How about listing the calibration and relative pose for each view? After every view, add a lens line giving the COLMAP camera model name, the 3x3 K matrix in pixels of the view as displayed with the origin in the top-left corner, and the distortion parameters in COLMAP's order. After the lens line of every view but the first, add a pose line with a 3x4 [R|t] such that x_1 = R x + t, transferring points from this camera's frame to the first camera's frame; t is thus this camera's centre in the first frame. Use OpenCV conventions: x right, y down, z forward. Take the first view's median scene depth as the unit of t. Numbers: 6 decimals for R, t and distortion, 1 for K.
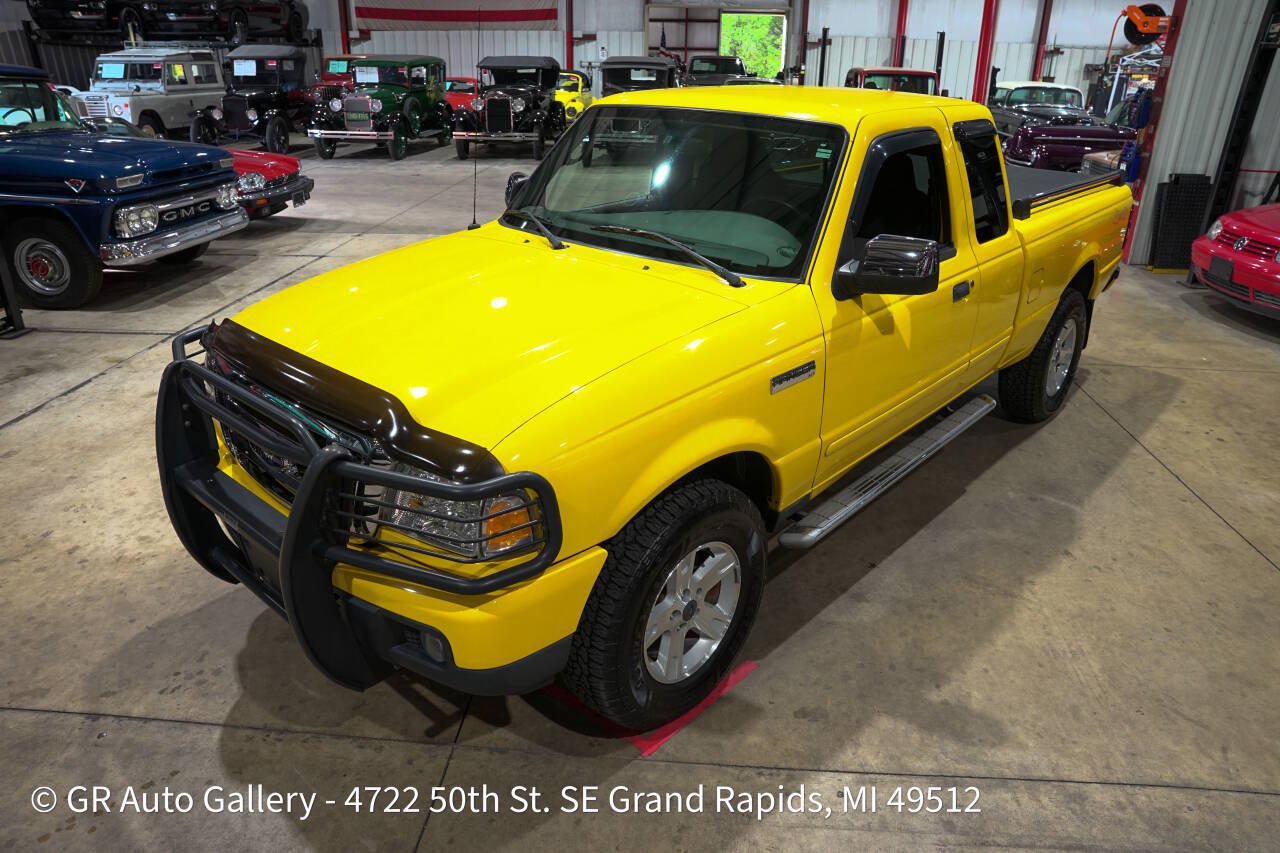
lens RADIAL K [[875.8, 0, 640.9], [0, 875.8, 423.1], [0, 0, 1]] dist [-0.139908, 0.108873]
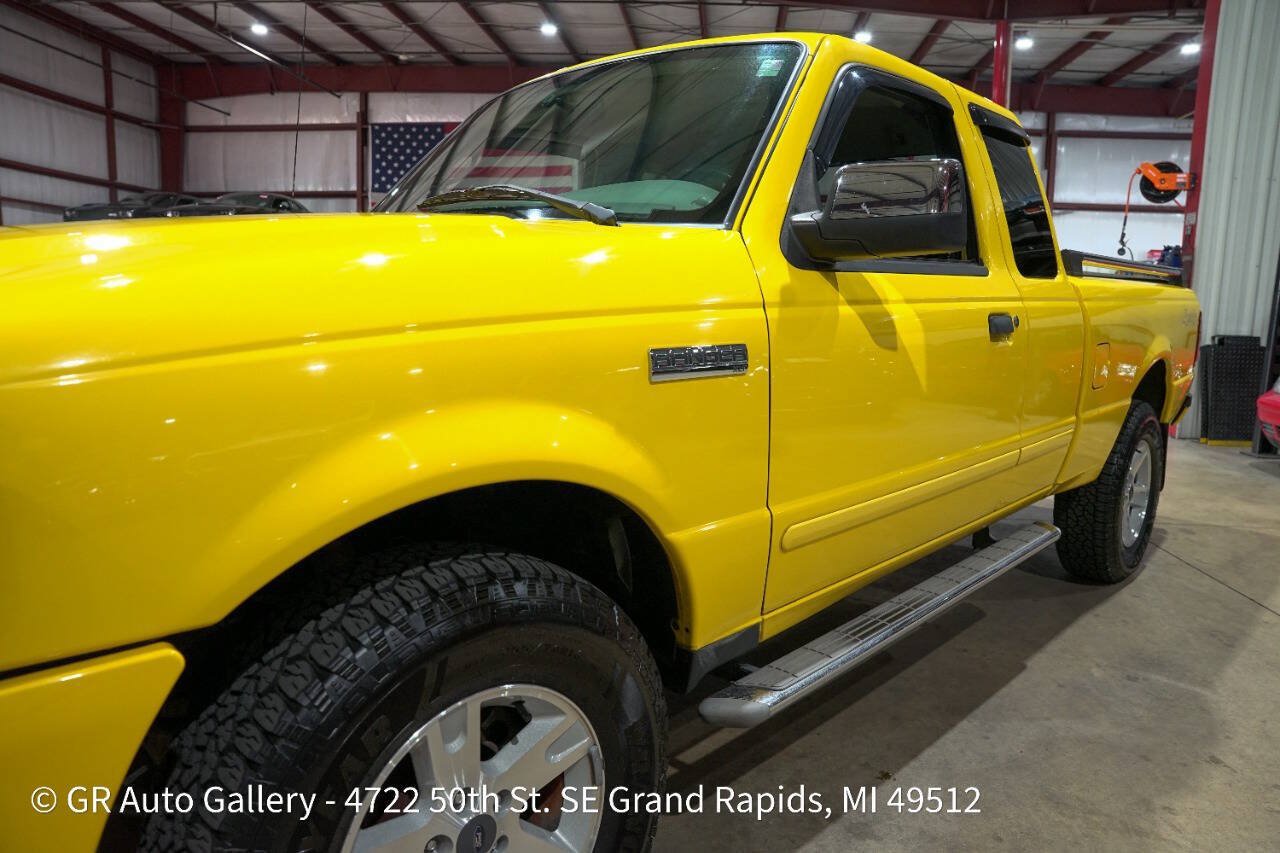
lens RADIAL K [[875.8, 0, 644.3], [0, 875.8, 423.4], [0, 0, 1]] dist [-0.139908, 0.108873]
pose [[0.999733, 0.012775, -0.019247, 0.105899], [-0.017383, 0.964757, -0.262567, 0.083147], [0.015214, 0.262832, 0.964722, 0.353558]]
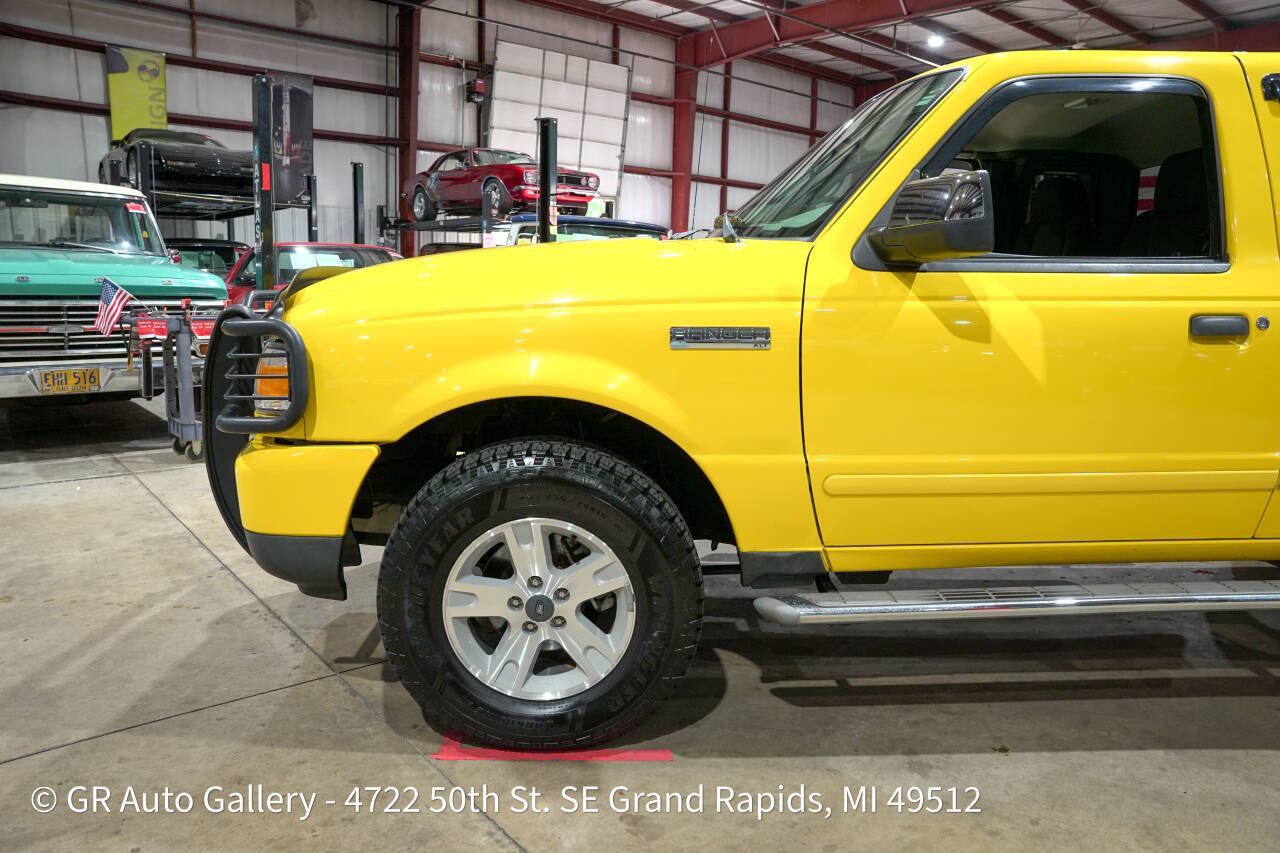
lens RADIAL K [[875.8, 0, 646.5], [0, 875.8, 424.6], [0, 0, 1]] dist [-0.139908, 0.108873]
pose [[0.702474, 0.116651, -0.702084, 0.460297], [-0.291412, 0.947136, -0.134208, 0.094102], [0.649314, 0.298873, 0.699333, 0.320952]]
